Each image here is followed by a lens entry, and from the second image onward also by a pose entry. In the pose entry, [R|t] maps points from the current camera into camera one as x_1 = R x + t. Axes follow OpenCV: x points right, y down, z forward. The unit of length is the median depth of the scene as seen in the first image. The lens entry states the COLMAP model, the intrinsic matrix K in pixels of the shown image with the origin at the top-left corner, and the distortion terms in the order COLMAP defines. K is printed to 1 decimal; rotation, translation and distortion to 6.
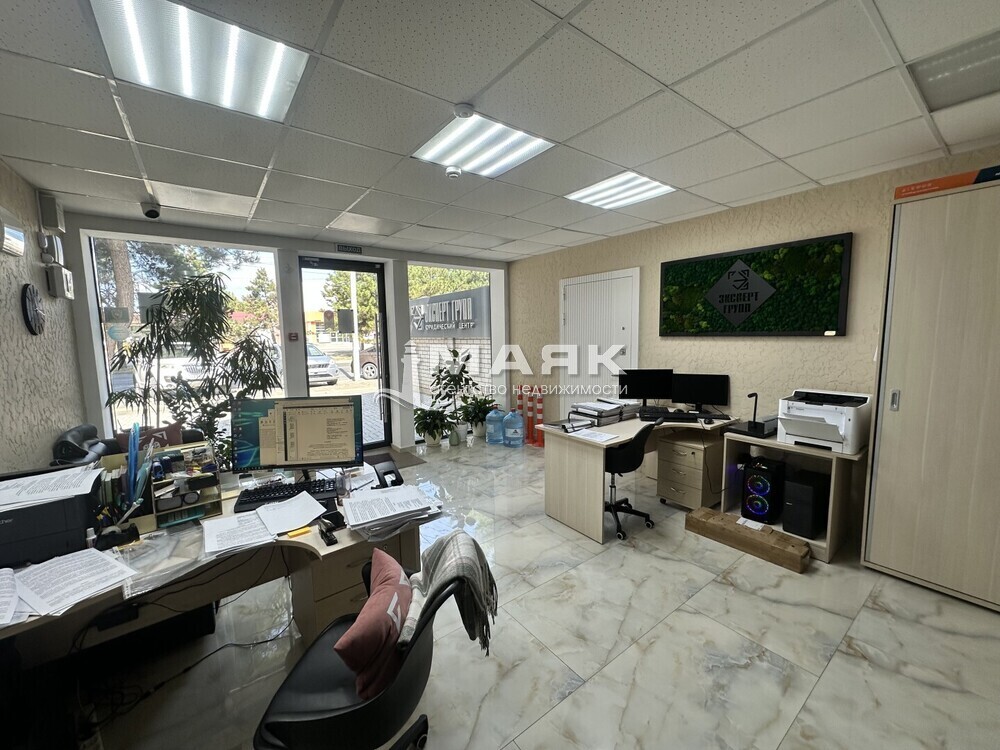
lens RADIAL K [[398.4, 0, 499.2], [0, 398.4, 374.7], [0, 0, 1]] dist [-0.004784, 0.001222]
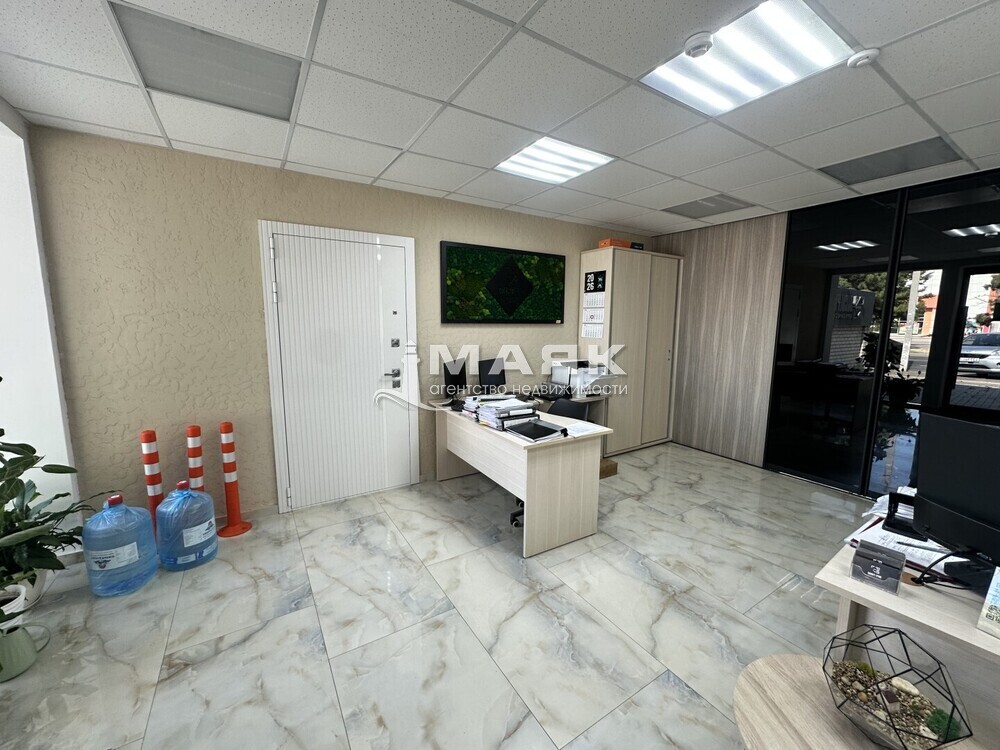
lens RADIAL K [[398.4, 0, 499.2], [0, 398.4, 374.7], [0, 0, 1]] dist [-0.004784, 0.001222]
pose [[0.078806, -0.118020, 0.989879, -0.673523], [0.096785, 0.989182, 0.110232, -0.092188], [-0.992181, 0.087119, 0.089376, 1.089103]]
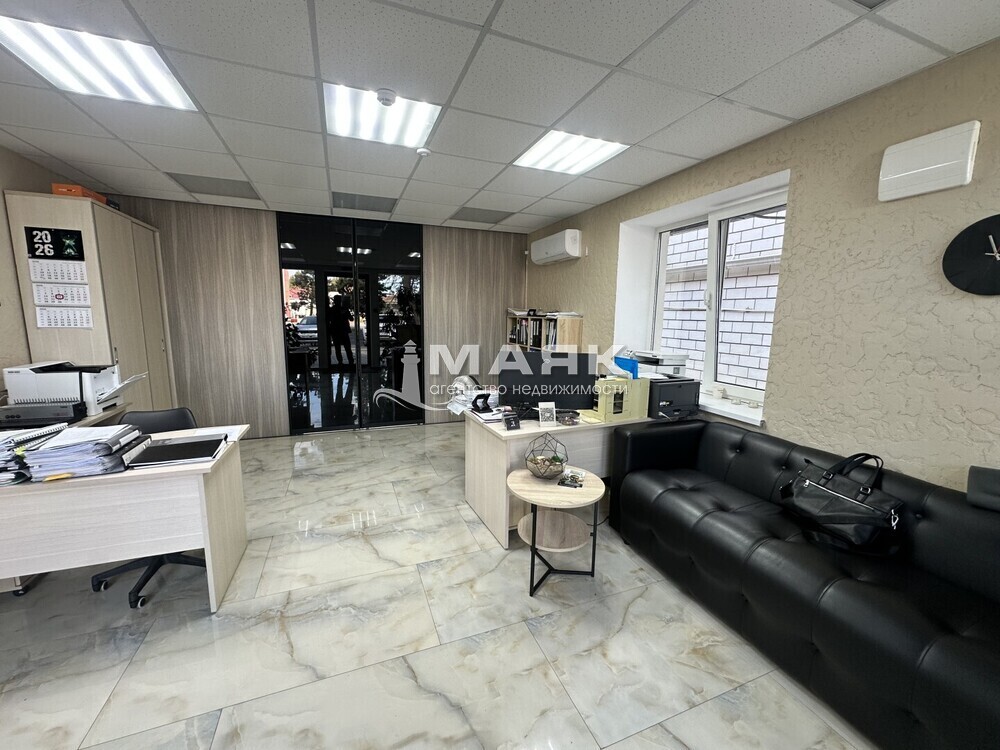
lens RADIAL K [[398.4, 0, 499.2], [0, 398.4, 374.7], [0, 0, 1]] dist [-0.004784, 0.001222]
pose [[-0.964426, -0.038977, 0.261463, -0.477838], [0.027362, 0.969039, 0.245385, -0.132193], [-0.262933, 0.243810, -0.933500, 1.540374]]
